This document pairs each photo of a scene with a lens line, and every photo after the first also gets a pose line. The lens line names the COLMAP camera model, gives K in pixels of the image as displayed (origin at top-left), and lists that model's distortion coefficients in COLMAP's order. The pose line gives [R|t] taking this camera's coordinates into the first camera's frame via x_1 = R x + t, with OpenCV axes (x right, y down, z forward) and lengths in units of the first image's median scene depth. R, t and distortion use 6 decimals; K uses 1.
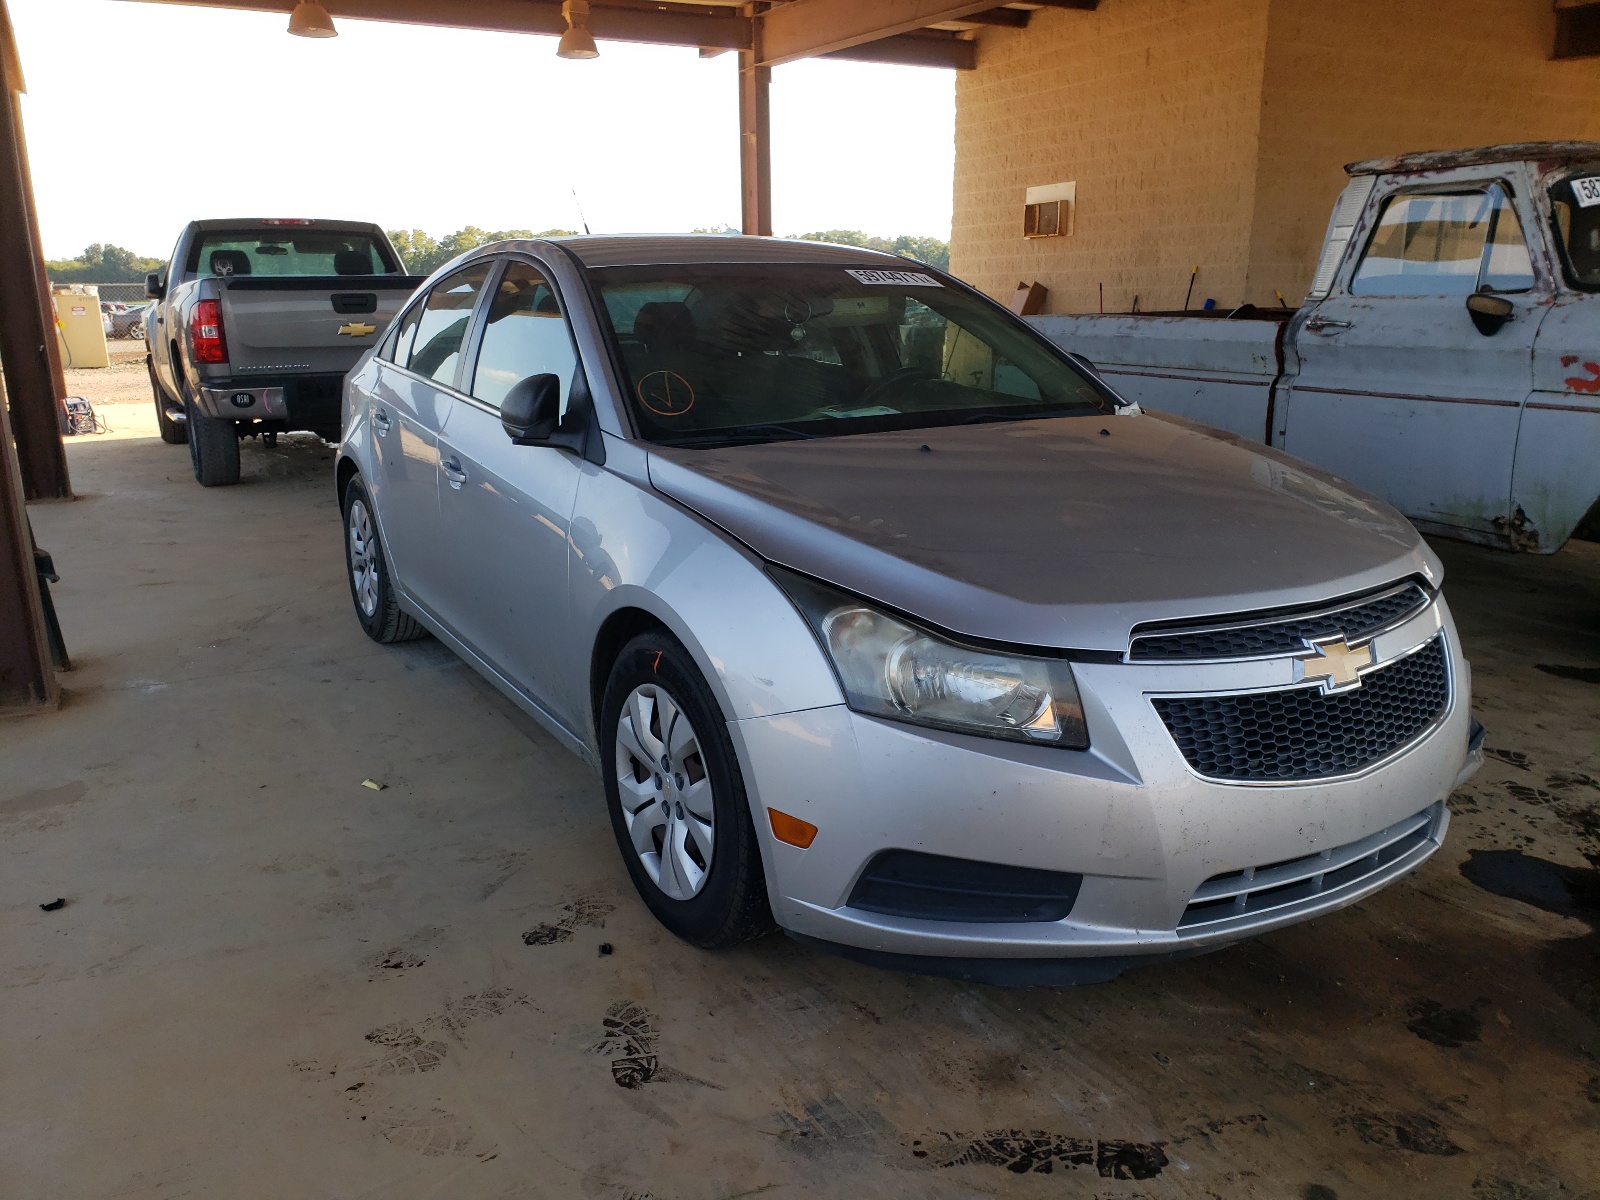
lens RADIAL K [[1210.0, 0, 796.8], [0, 1210.0, 607.5], [0, 0, 1]] dist [0.005835, -0.000371]
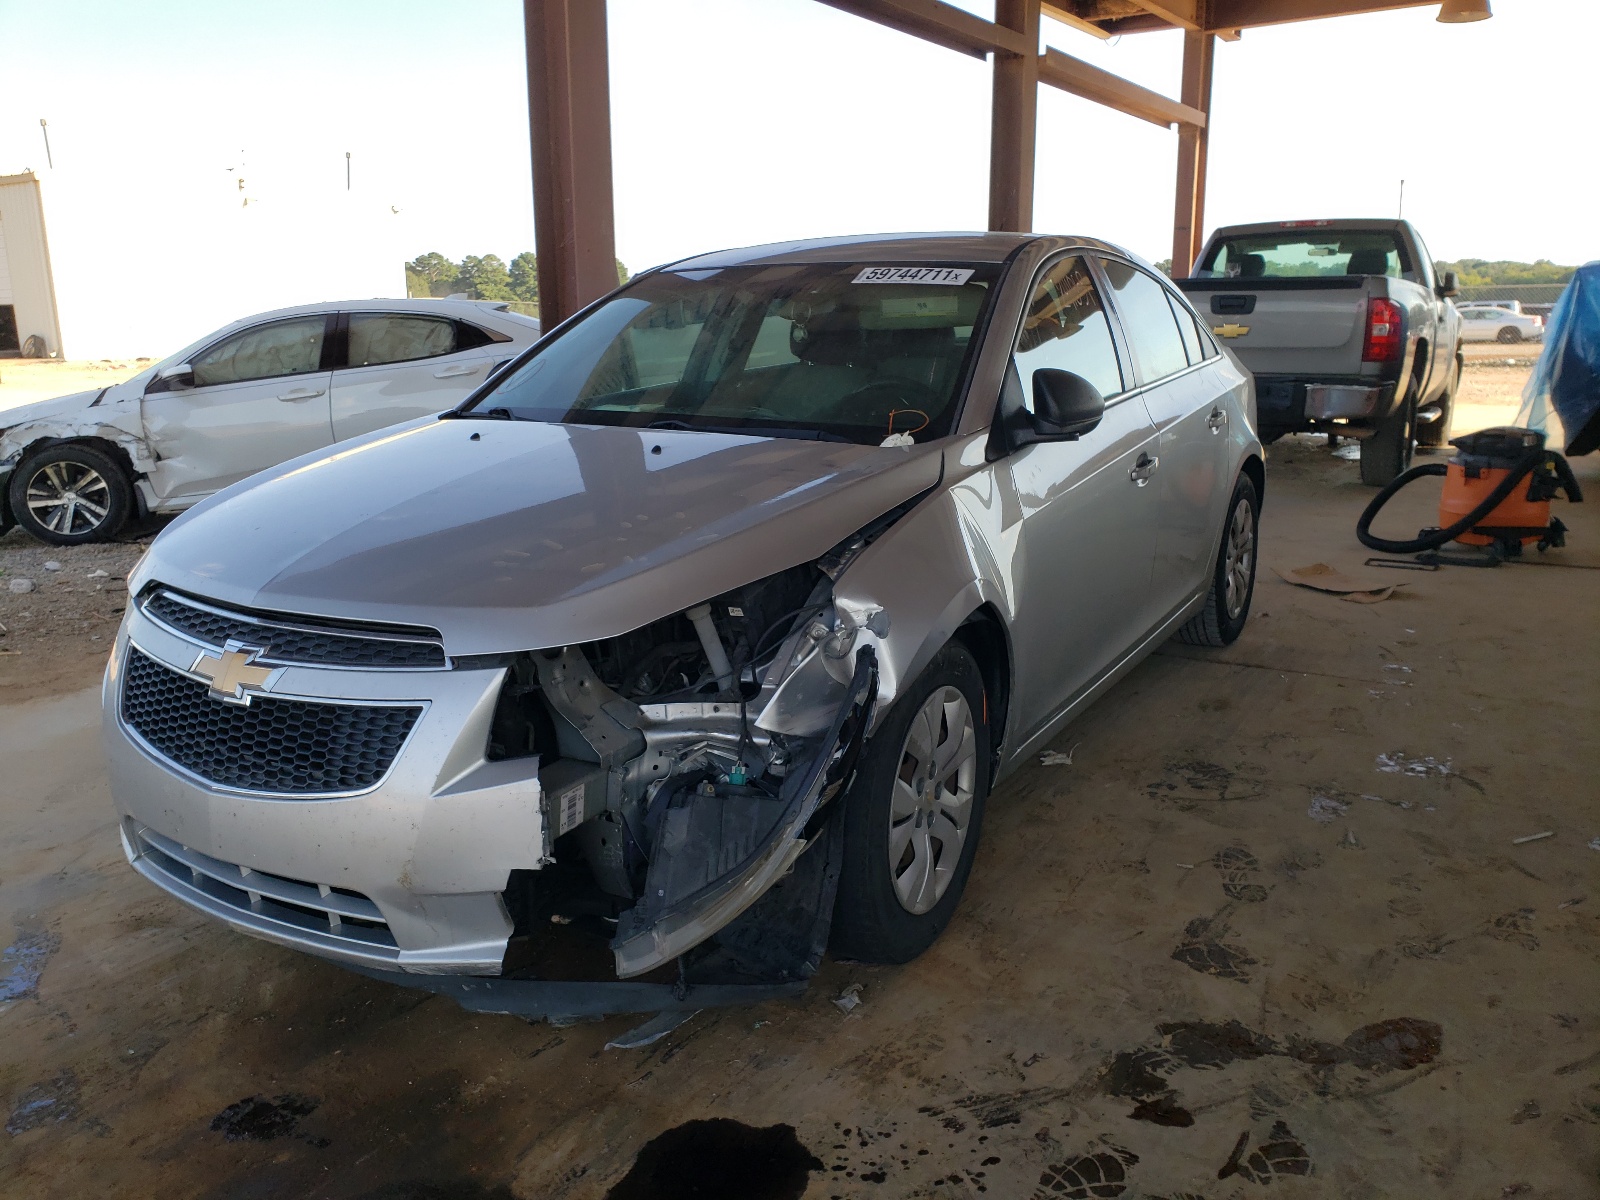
lens RADIAL K [[1210.0, 0, 797.2], [0, 1210.0, 595.3], [0, 0, 1]] dist [0.005835, -0.000371]
pose [[0.510638, 0.211724, -0.833320, 0.455471], [-0.221322, 0.968914, 0.110554, -0.067945], [0.830822, 0.127979, 0.541624, 0.262333]]
